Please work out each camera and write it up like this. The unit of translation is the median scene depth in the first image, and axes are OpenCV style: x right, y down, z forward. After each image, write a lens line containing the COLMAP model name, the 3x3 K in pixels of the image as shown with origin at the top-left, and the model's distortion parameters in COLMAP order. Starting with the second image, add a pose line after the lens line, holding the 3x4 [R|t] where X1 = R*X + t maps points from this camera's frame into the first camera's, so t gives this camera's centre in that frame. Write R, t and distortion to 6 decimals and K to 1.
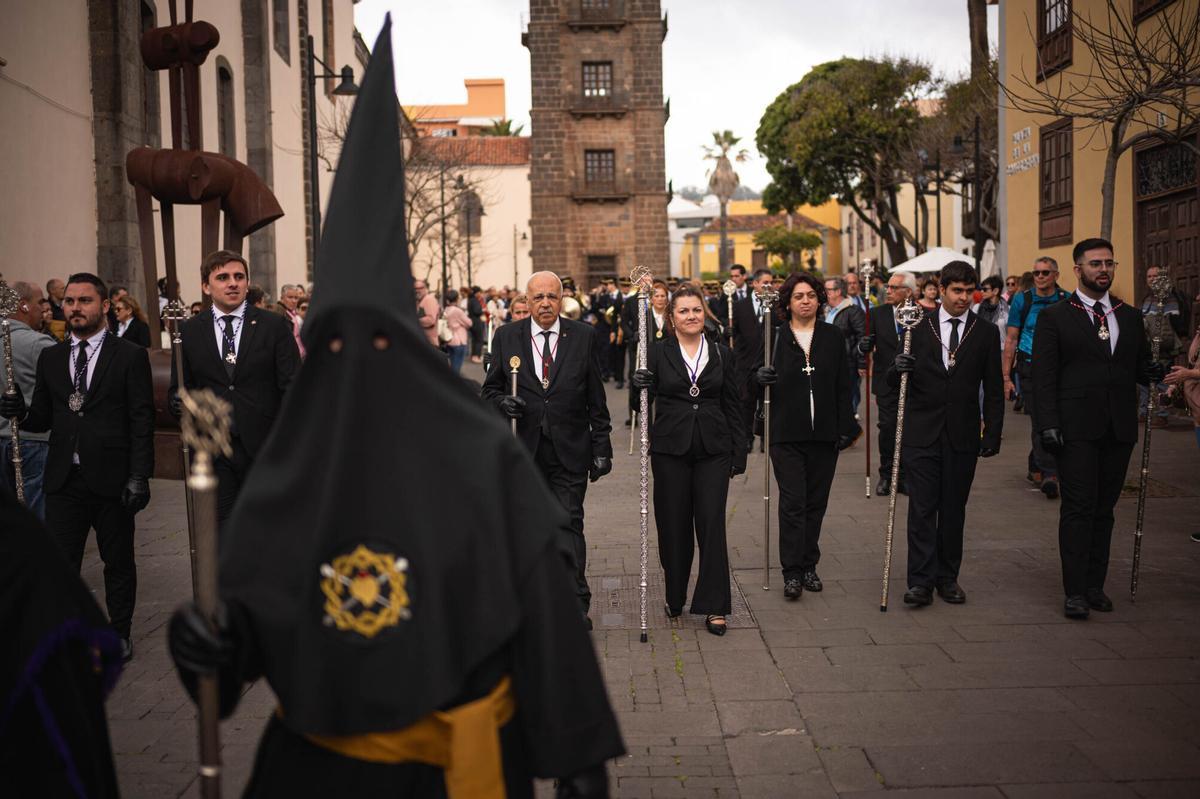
lens RADIAL K [[1458.7, 0, 601.5], [0, 1458.7, 435.8], [0, 0, 1]] dist [0.008951, 0.008604]
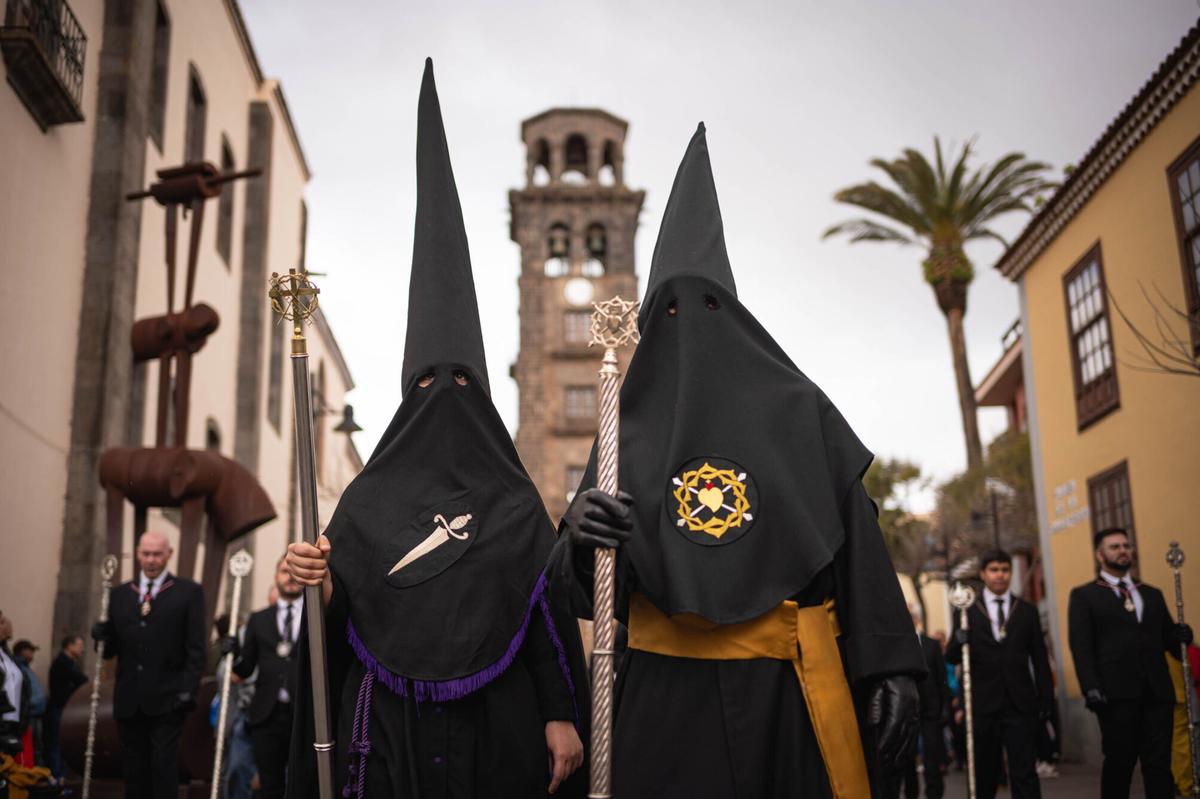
lens RADIAL K [[1434.5, 0, 584.5], [0, 1434.5, 402.2], [0, 0, 1]] dist [0.036067, 0.018681]
pose [[0.999856, 0.012591, 0.011398, -0.012855], [-0.008358, 0.949011, -0.315133, 0.014288], [-0.014784, 0.314992, 0.948979, 0.046891]]
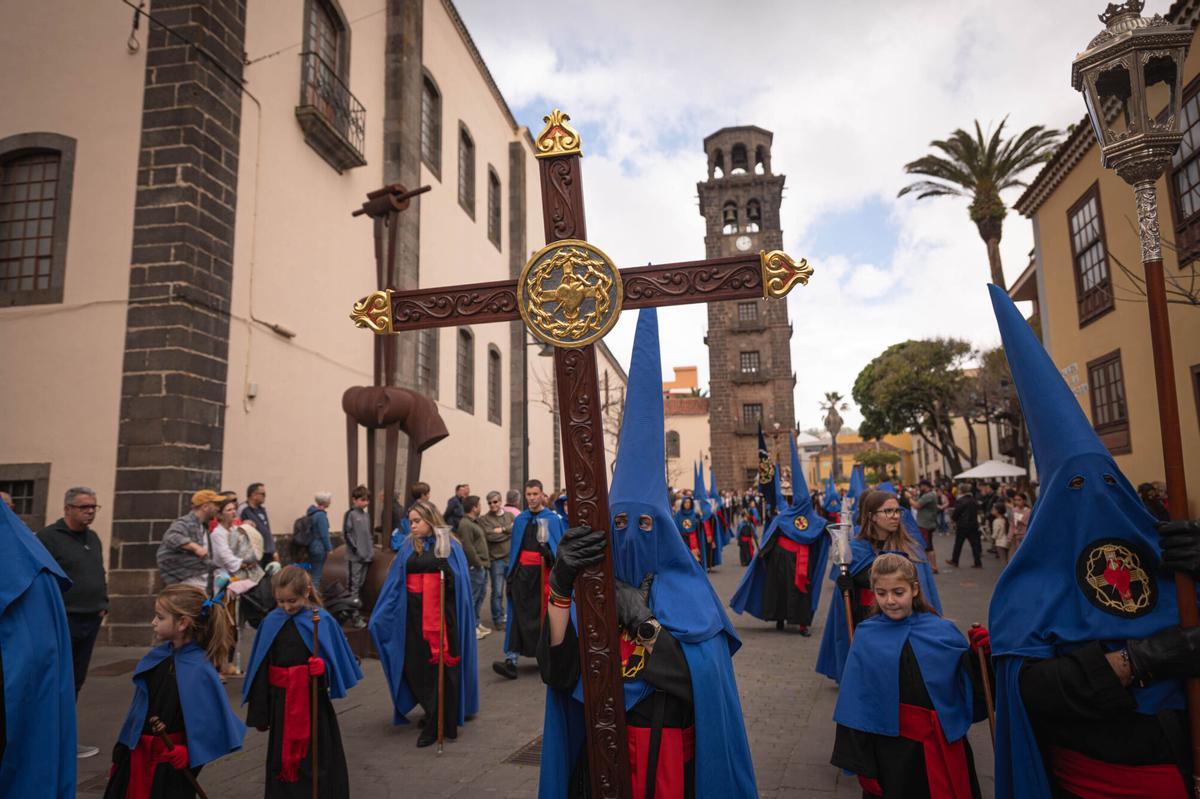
lens RADIAL K [[811.2, 0, 600.0], [0, 811.2, 399.5], [0, 0, 1]] dist [0.006321, 0.000242]
pose [[0.979906, -0.026830, -0.197645, 0.011067], [-0.014990, 0.978203, -0.207111, -0.011700], [0.198894, 0.205912, 0.958145, 0.102685]]
